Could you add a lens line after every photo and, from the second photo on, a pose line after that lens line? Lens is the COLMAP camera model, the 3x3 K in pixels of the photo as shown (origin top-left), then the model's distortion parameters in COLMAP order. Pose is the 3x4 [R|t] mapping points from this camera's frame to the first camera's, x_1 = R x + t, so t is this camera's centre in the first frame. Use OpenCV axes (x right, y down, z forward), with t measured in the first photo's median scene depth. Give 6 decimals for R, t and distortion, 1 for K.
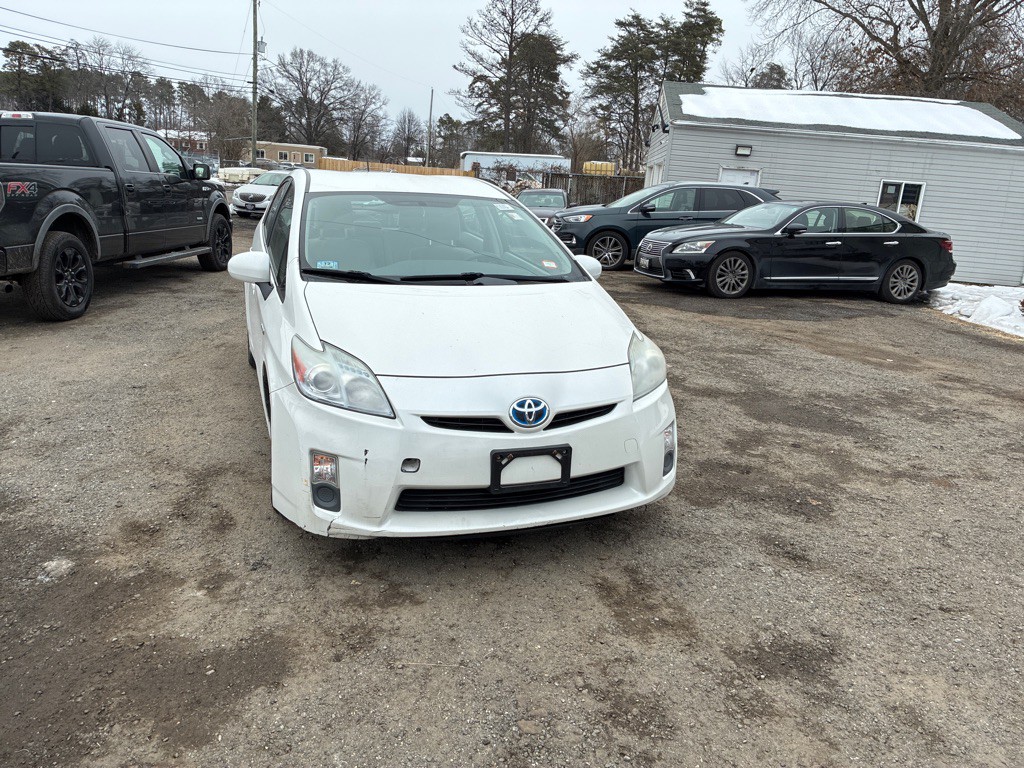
lens RADIAL K [[769.5, 0, 513.3], [0, 769.5, 379.3], [0, 0, 1]] dist [0.049189, -0.063172]
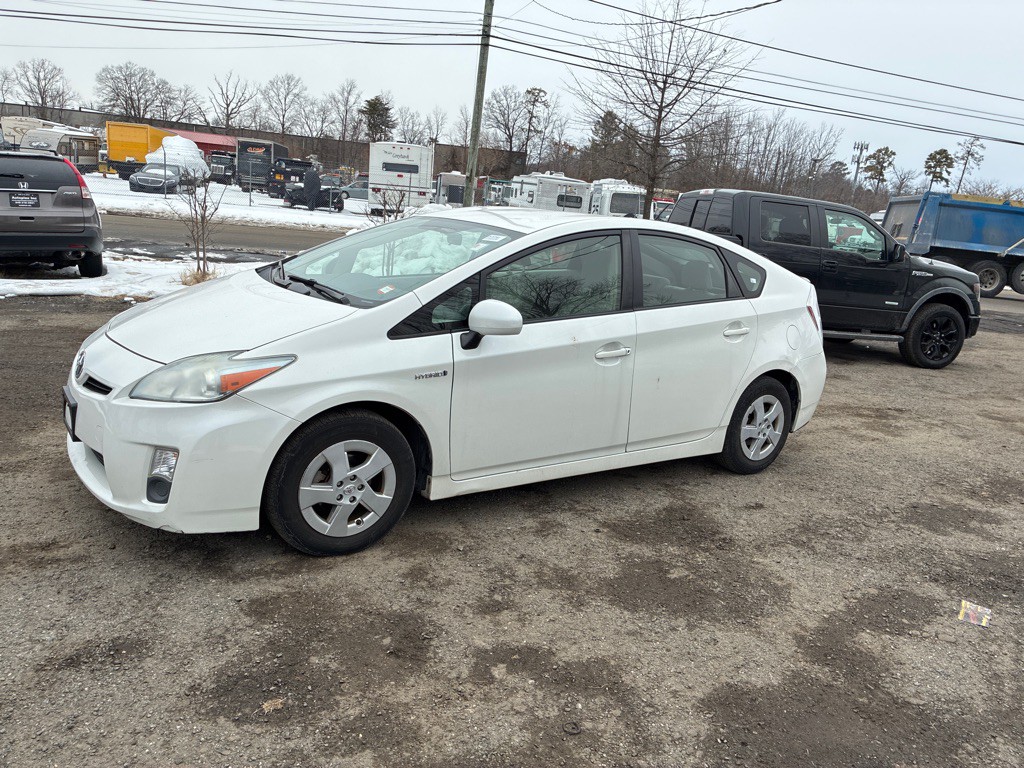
lens RADIAL K [[769.5, 0, 512.7], [0, 769.5, 374.9], [0, 0, 1]] dist [0.049189, -0.063172]
pose [[0.259563, 0.189305, -0.946990, 0.332376], [-0.326263, 0.940132, 0.098508, -0.068892], [0.908944, 0.283399, 0.305786, 0.319887]]
